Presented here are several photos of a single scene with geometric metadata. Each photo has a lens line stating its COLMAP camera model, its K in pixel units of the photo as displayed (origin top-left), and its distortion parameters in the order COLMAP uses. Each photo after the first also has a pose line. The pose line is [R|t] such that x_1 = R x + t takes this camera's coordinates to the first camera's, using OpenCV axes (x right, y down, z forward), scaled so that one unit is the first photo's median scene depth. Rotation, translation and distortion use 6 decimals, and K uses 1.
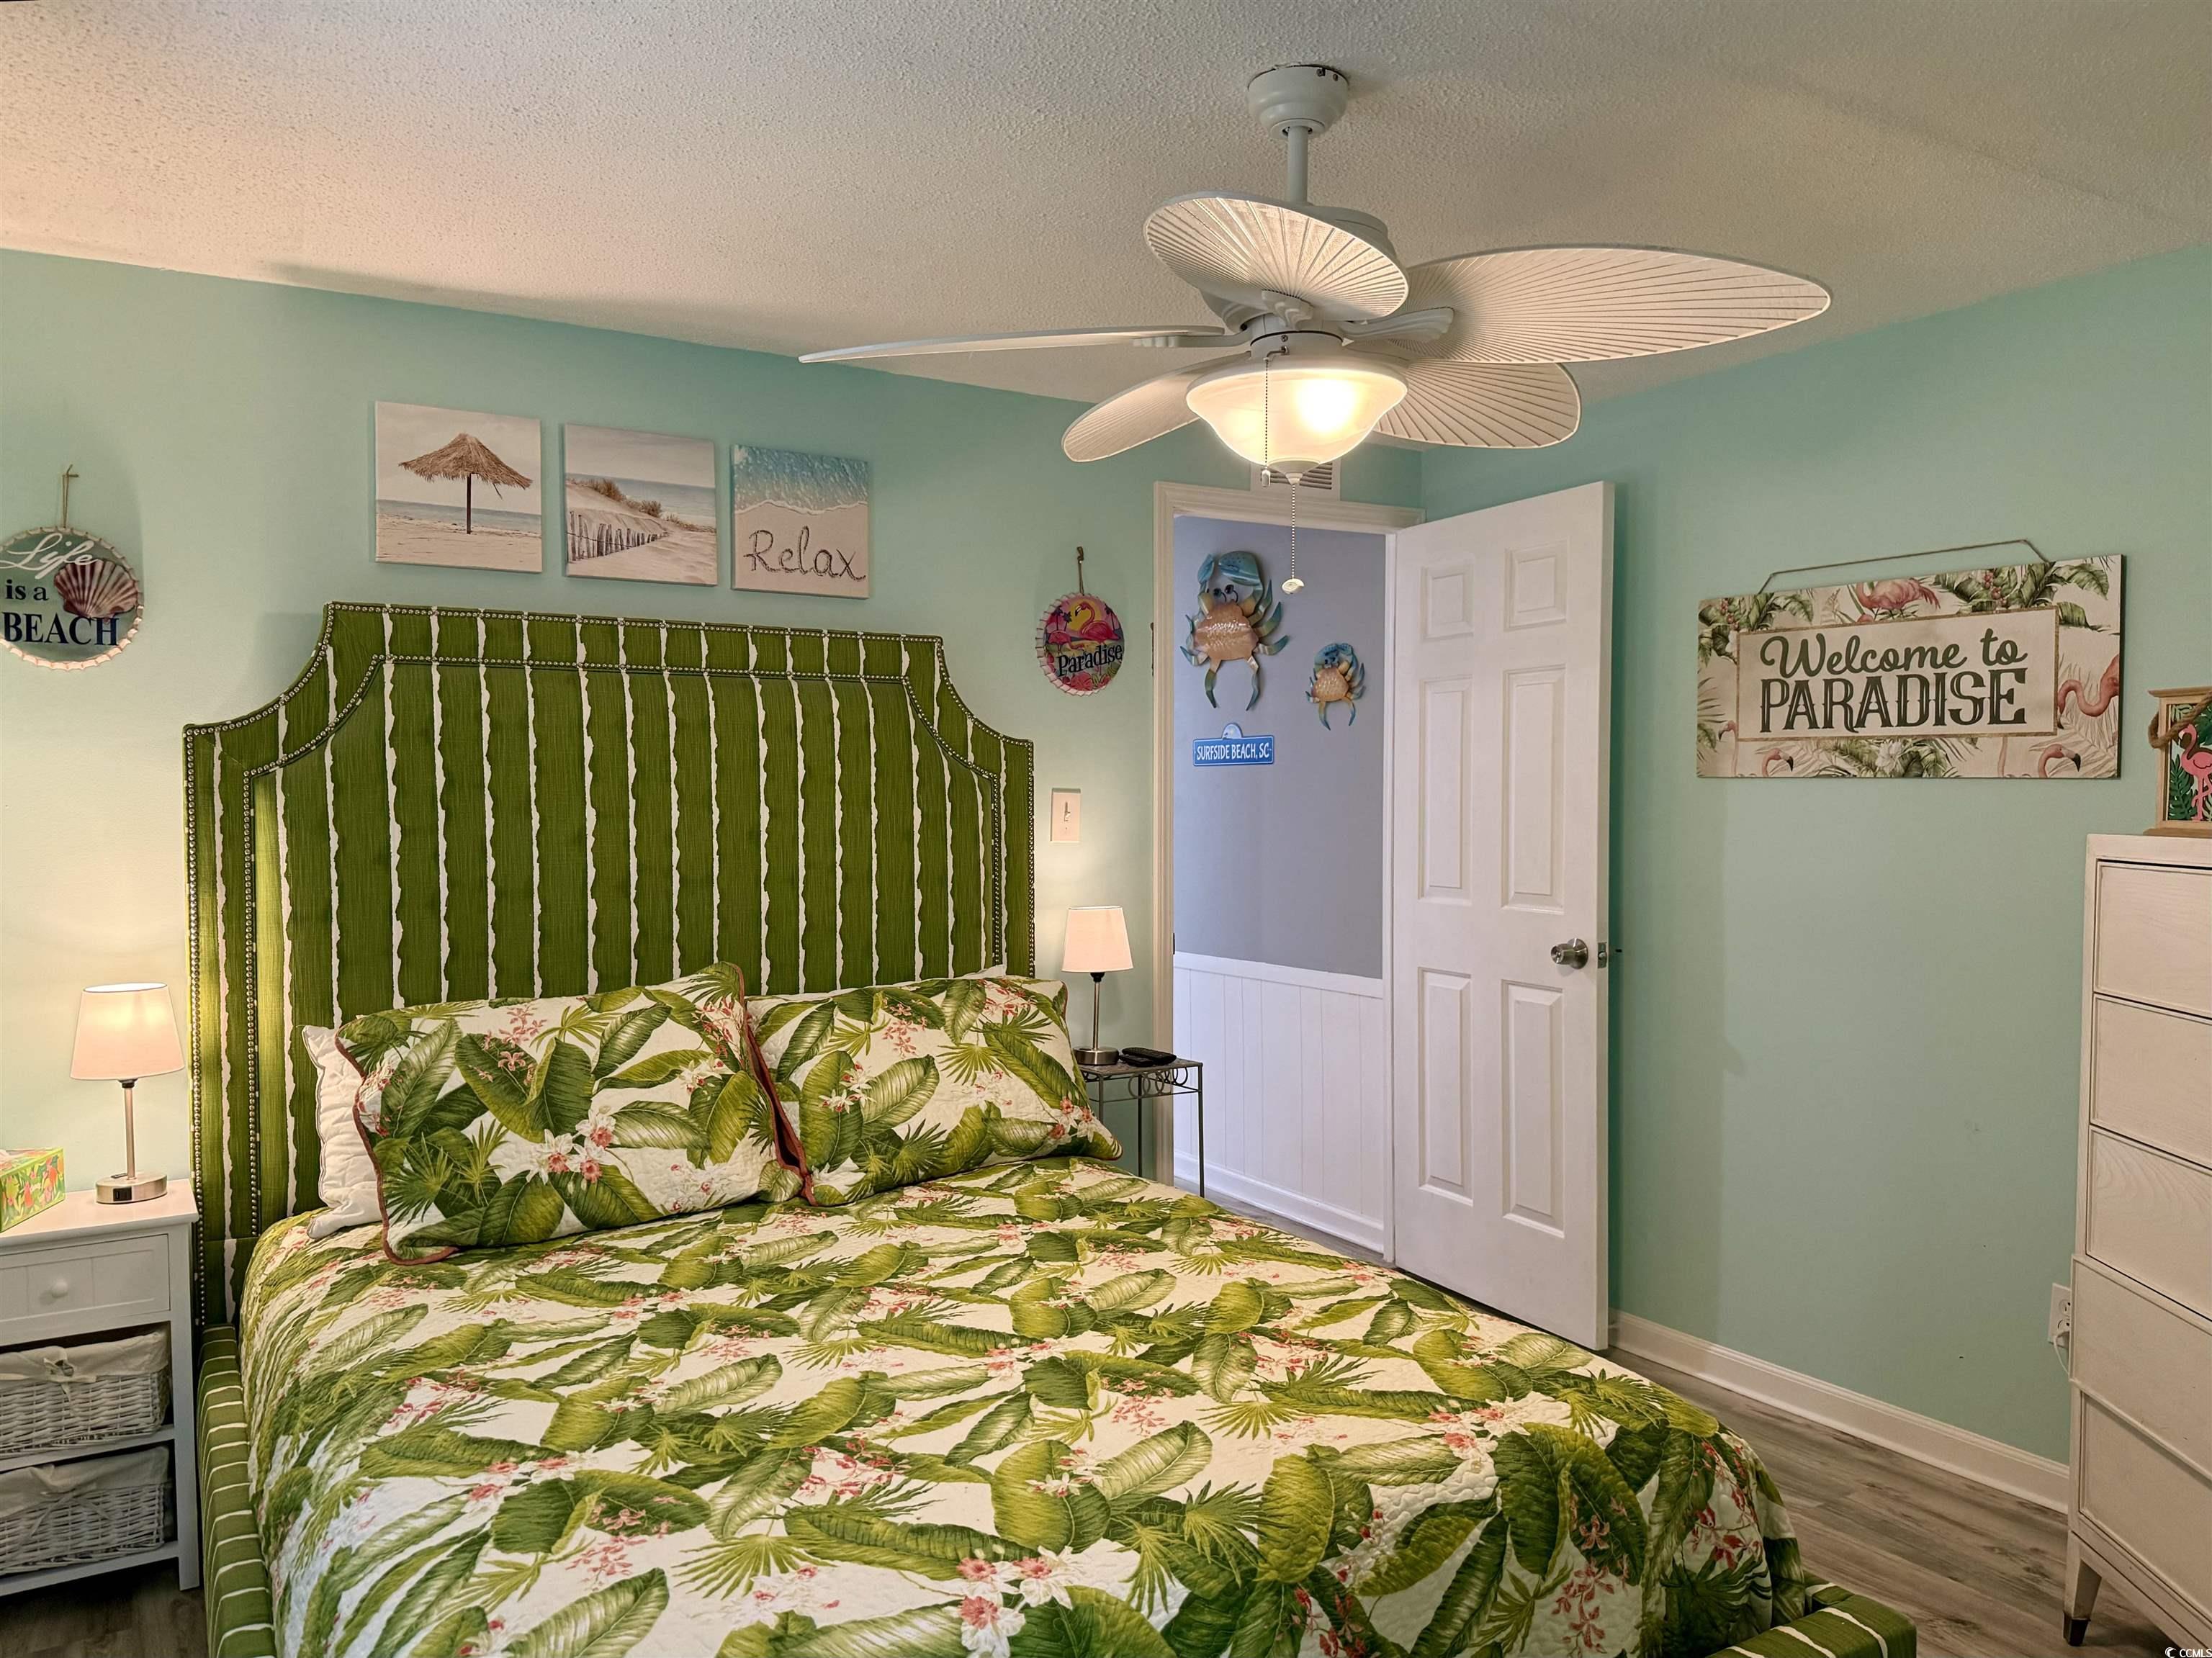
lens RADIAL K [[1551.7, 0, 1106.0], [0, 1551.7, 844.3], [0, 0, 1]] dist [0.066550, -0.090242]
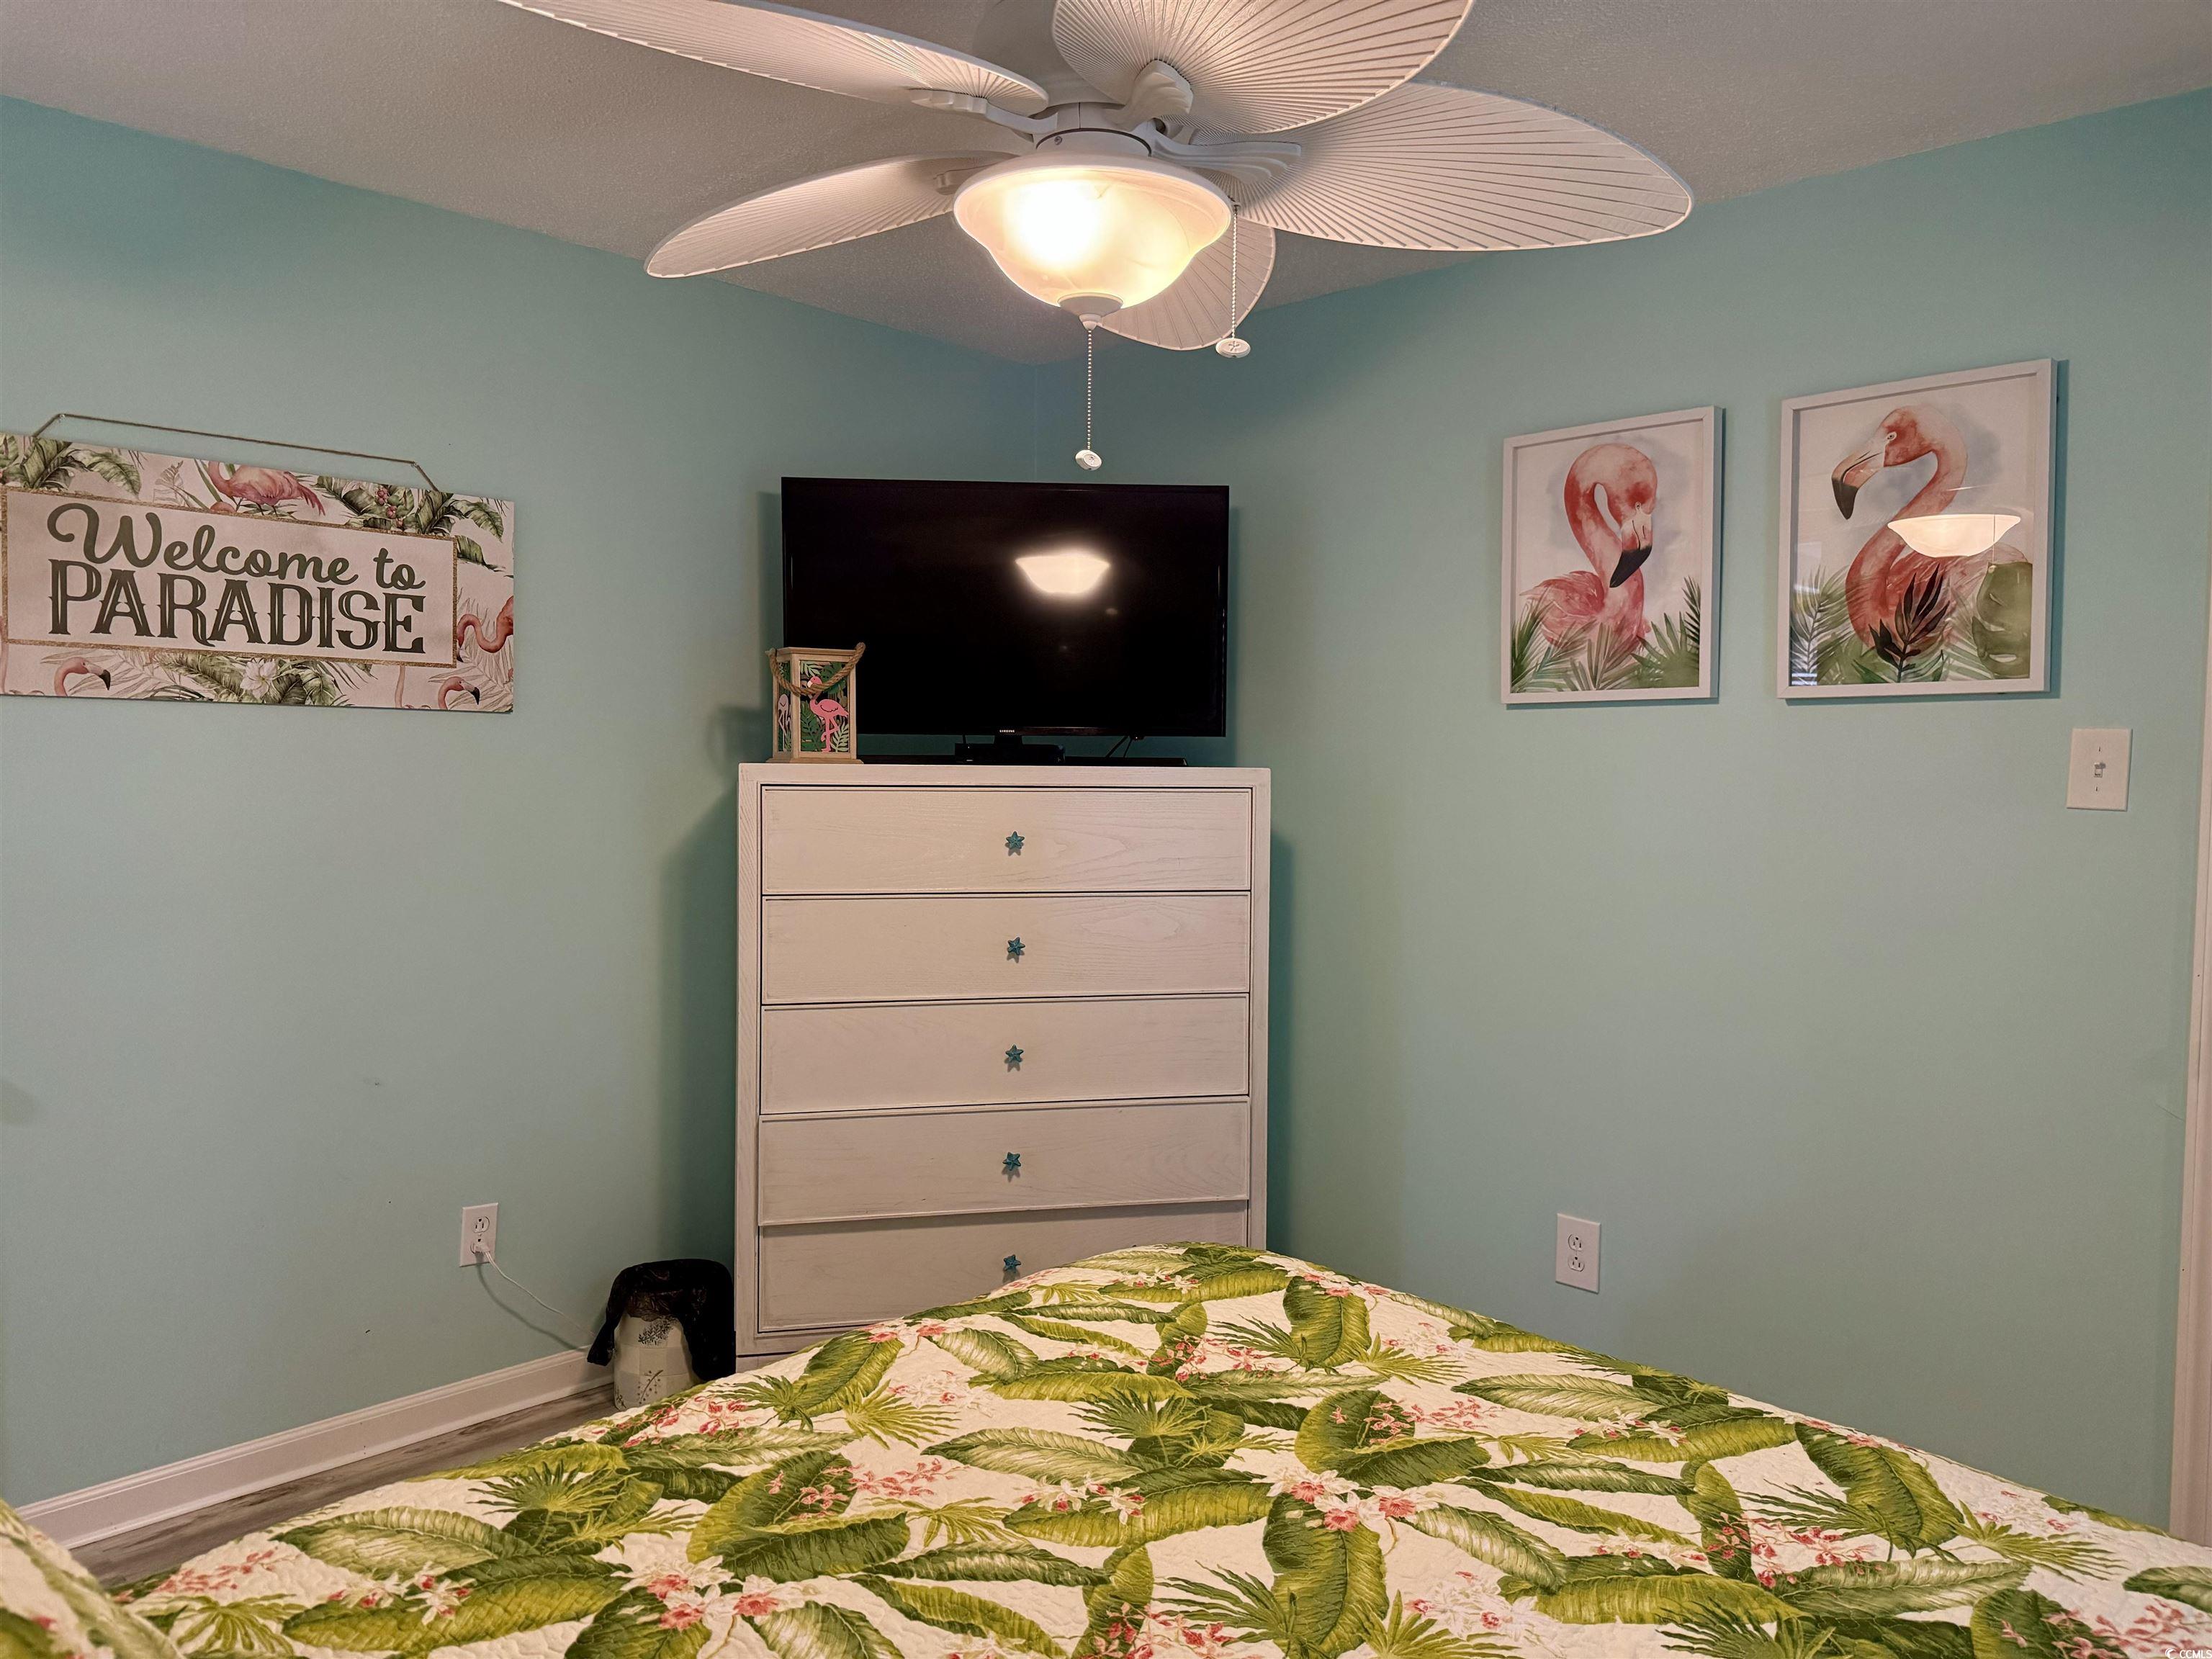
lens RADIAL K [[1551.9, 0, 1104.7], [0, 1551.9, 828.3], [0, 0, 1]] dist [0.066550, -0.090242]
pose [[-0.247181, -0.056648, 0.967312, -0.442216], [0.019593, 0.997793, 0.063440, -0.020773], [-0.968771, 0.034633, -0.245526, 0.788933]]
